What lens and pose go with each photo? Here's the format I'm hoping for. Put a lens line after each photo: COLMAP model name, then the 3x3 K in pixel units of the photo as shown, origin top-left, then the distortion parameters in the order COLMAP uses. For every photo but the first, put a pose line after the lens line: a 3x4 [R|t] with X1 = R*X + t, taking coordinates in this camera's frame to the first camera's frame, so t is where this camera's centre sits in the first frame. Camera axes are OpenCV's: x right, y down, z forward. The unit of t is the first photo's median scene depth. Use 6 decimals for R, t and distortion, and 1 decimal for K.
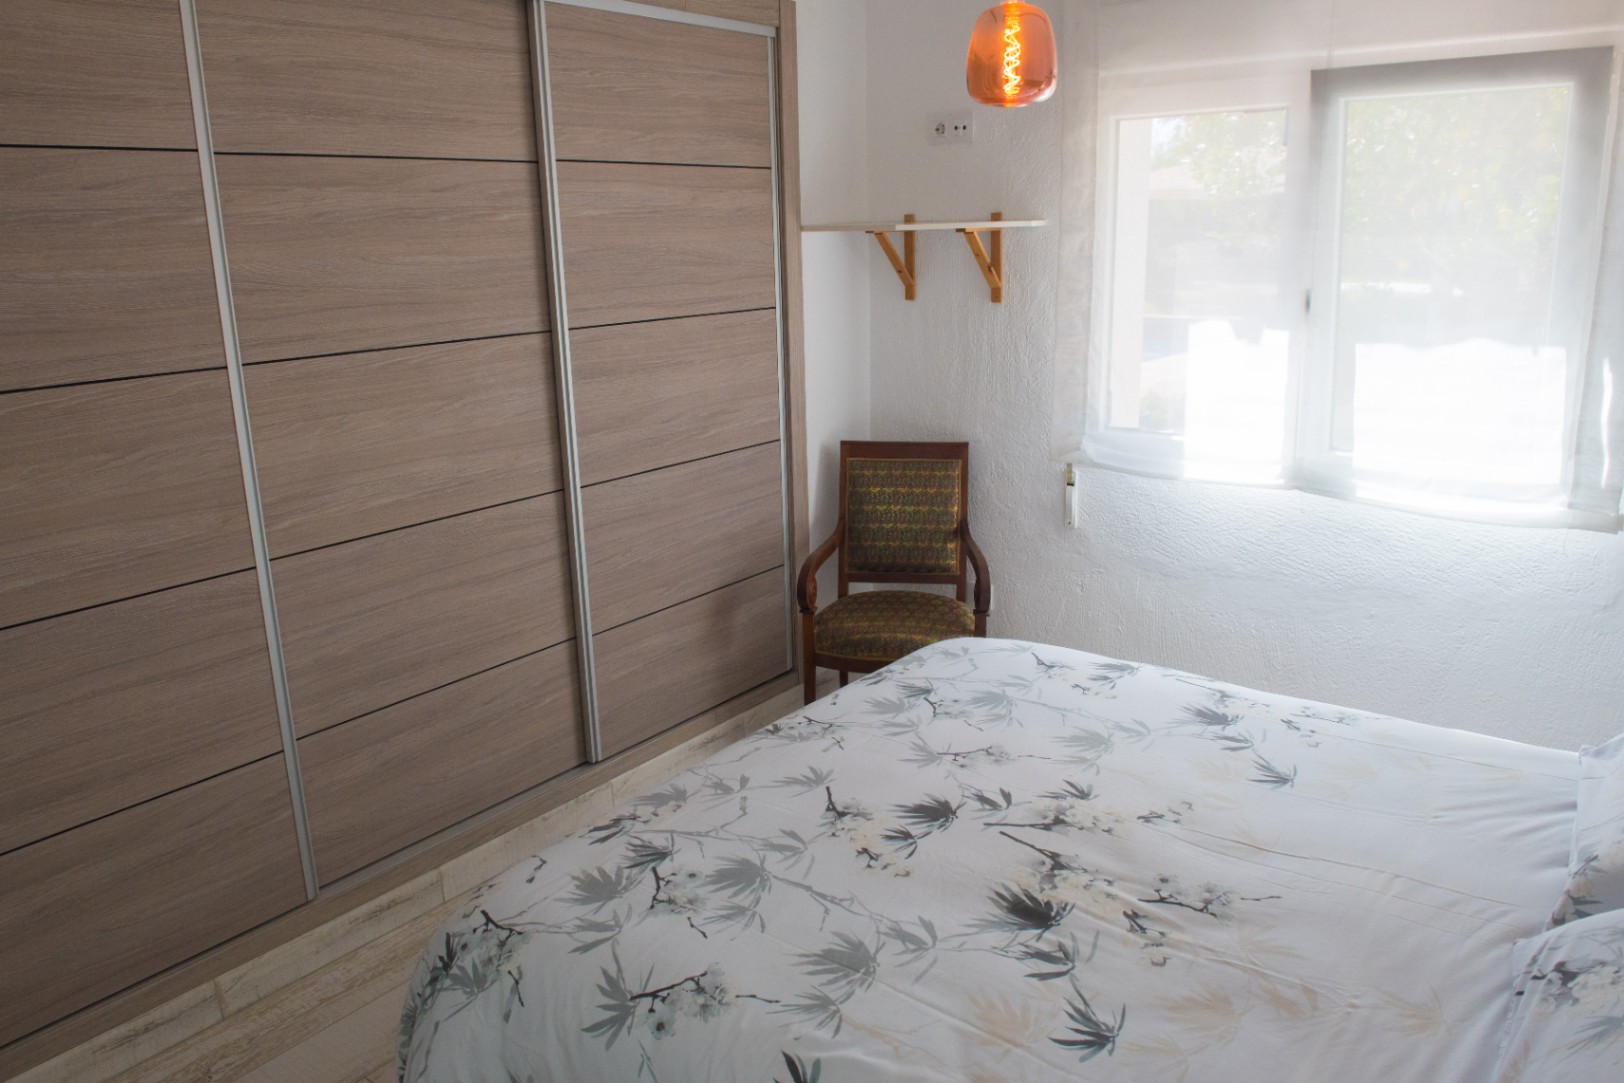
lens RADIAL K [[1199.7, 0, 812.0], [0, 1199.7, 541.5], [0, 0, 1]] dist [0.001963, -0.000995]
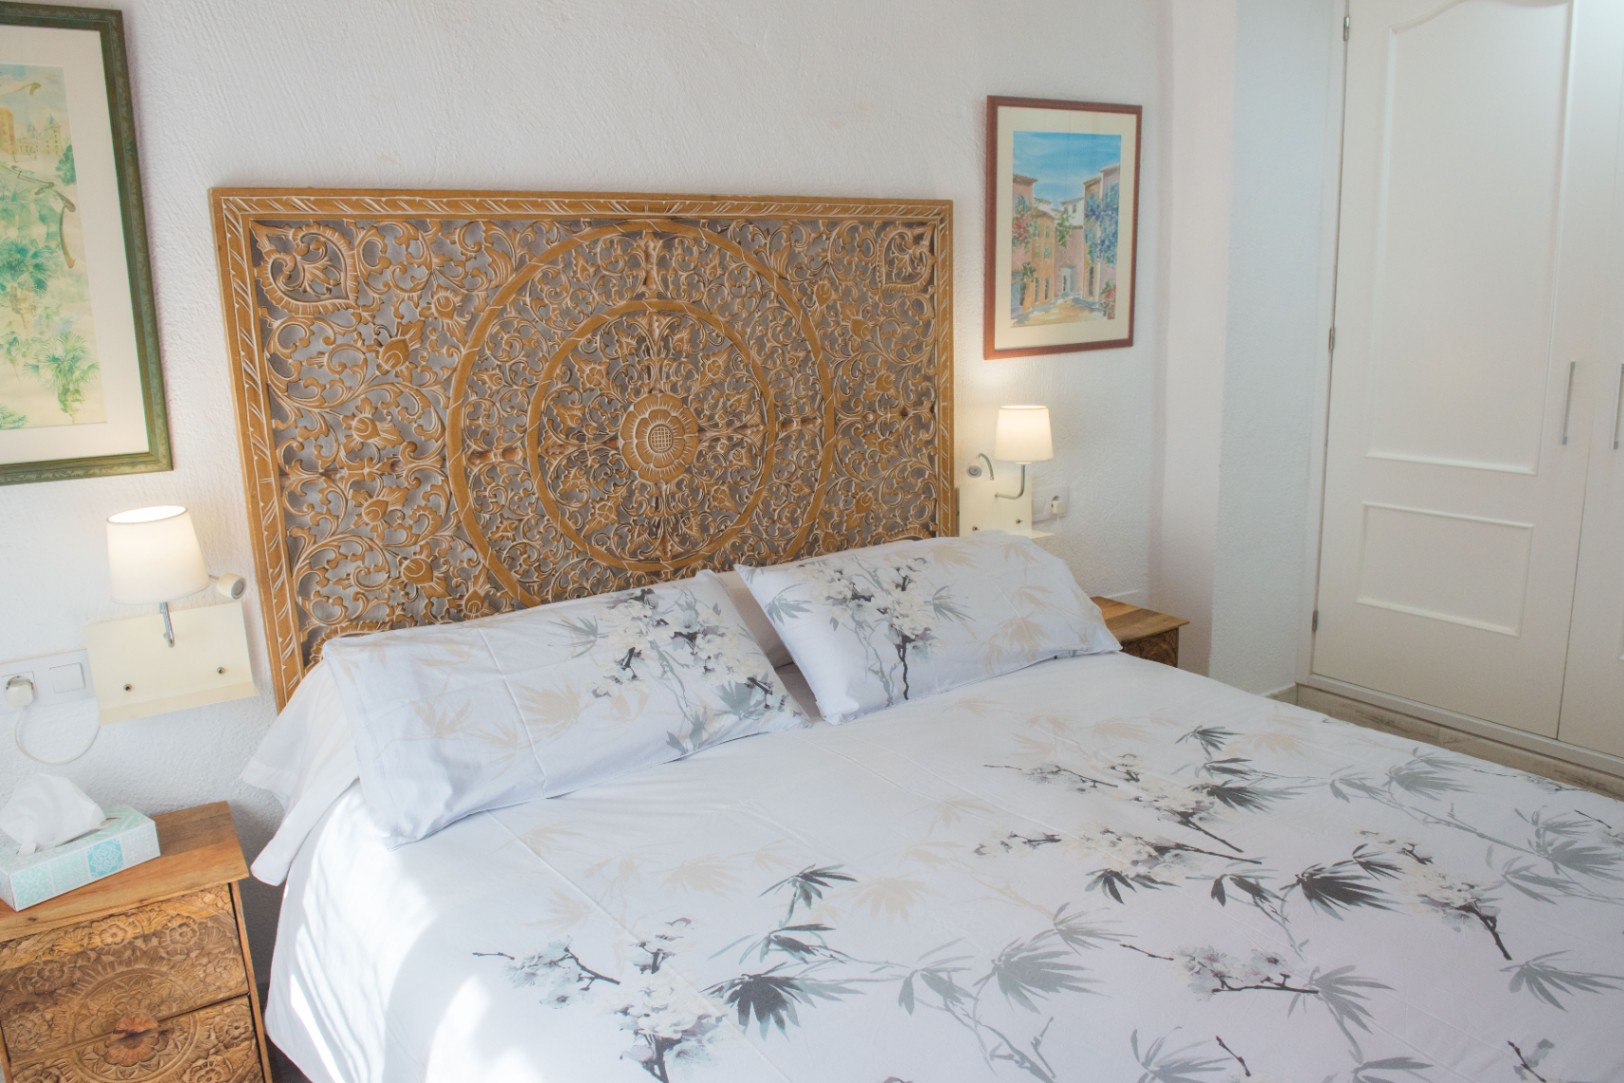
lens RADIAL K [[1171.2, 0, 812.0], [0, 1171.2, 541.5], [0, 0, 1]] dist [-0.040729, -0.002707]
pose [[-0.945769, -0.019859, 0.324231, 0.176656], [0.128210, 0.894276, 0.428757, -0.306648], [-0.298467, 0.447075, -0.843233, 1.607899]]
